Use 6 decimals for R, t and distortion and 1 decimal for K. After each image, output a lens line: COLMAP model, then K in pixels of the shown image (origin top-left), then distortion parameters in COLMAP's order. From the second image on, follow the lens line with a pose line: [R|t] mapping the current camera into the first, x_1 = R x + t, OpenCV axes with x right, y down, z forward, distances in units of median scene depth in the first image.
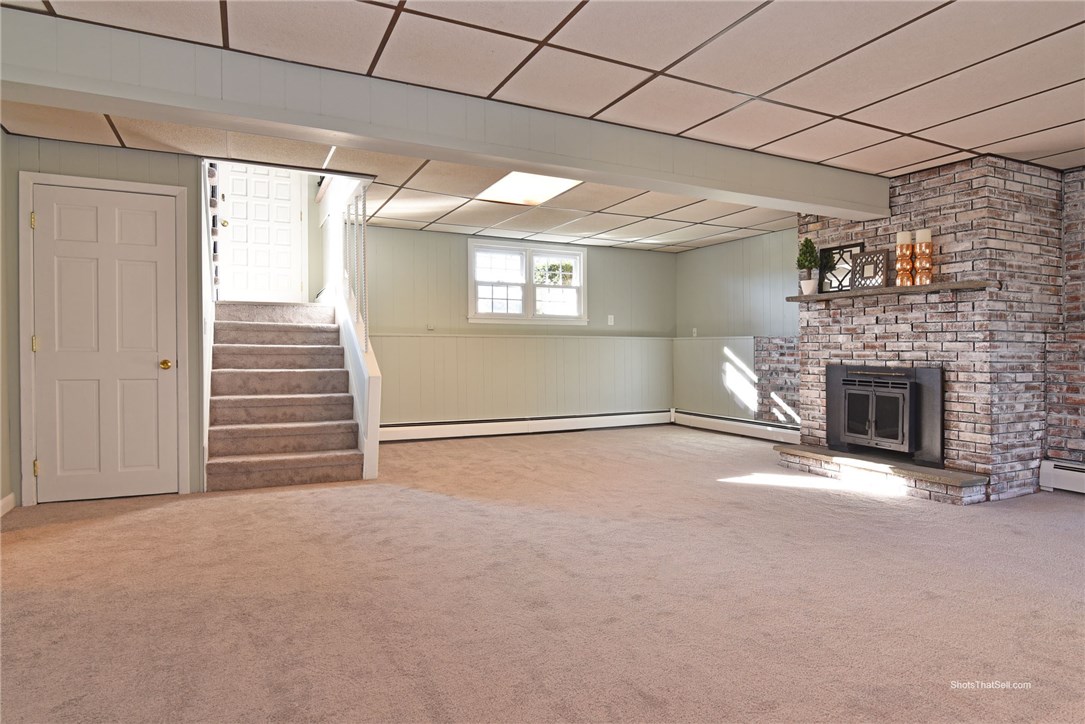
lens RADIAL K [[616.8, 0, 533.2], [0, 616.8, 336.3], [0, 0, 1]] dist [-0.006803, -0.000964]
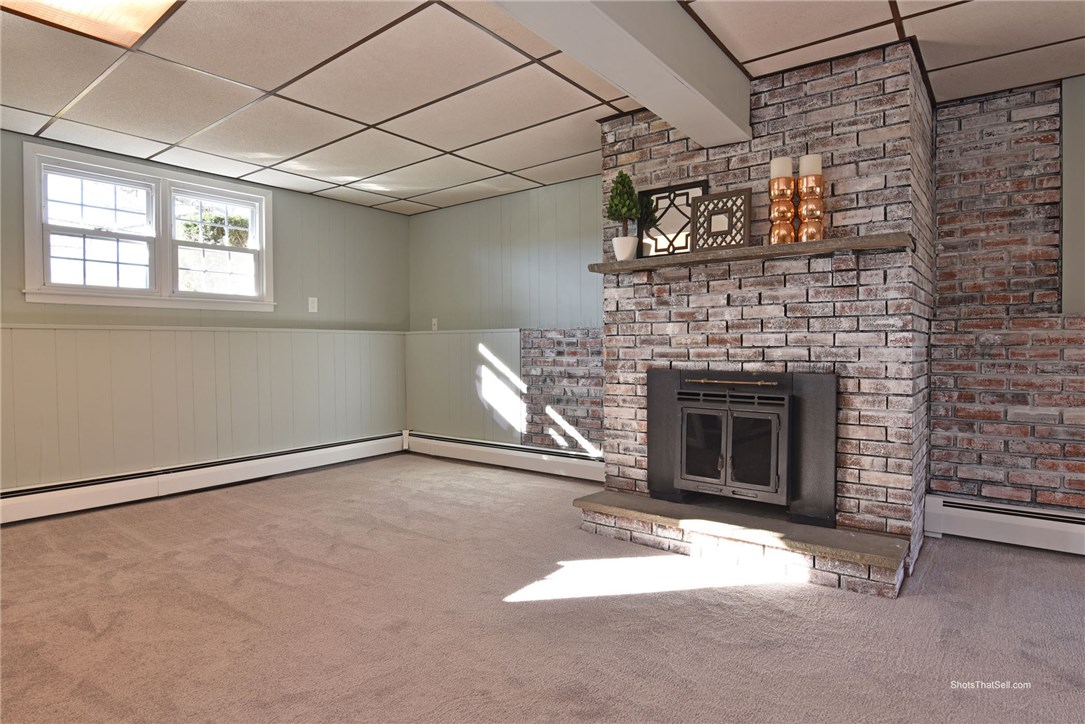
lens RADIAL K [[589.0, 0, 539.7], [0, 589.0, 345.5], [0, 0, 1]] dist [-0.028075, -0.000686]
pose [[0.895149, -0.009127, 0.445673, 0.099801], [0.000851, 0.999824, 0.018767, 0.009769], [-0.445766, -0.016420, 0.894999, 0.514644]]
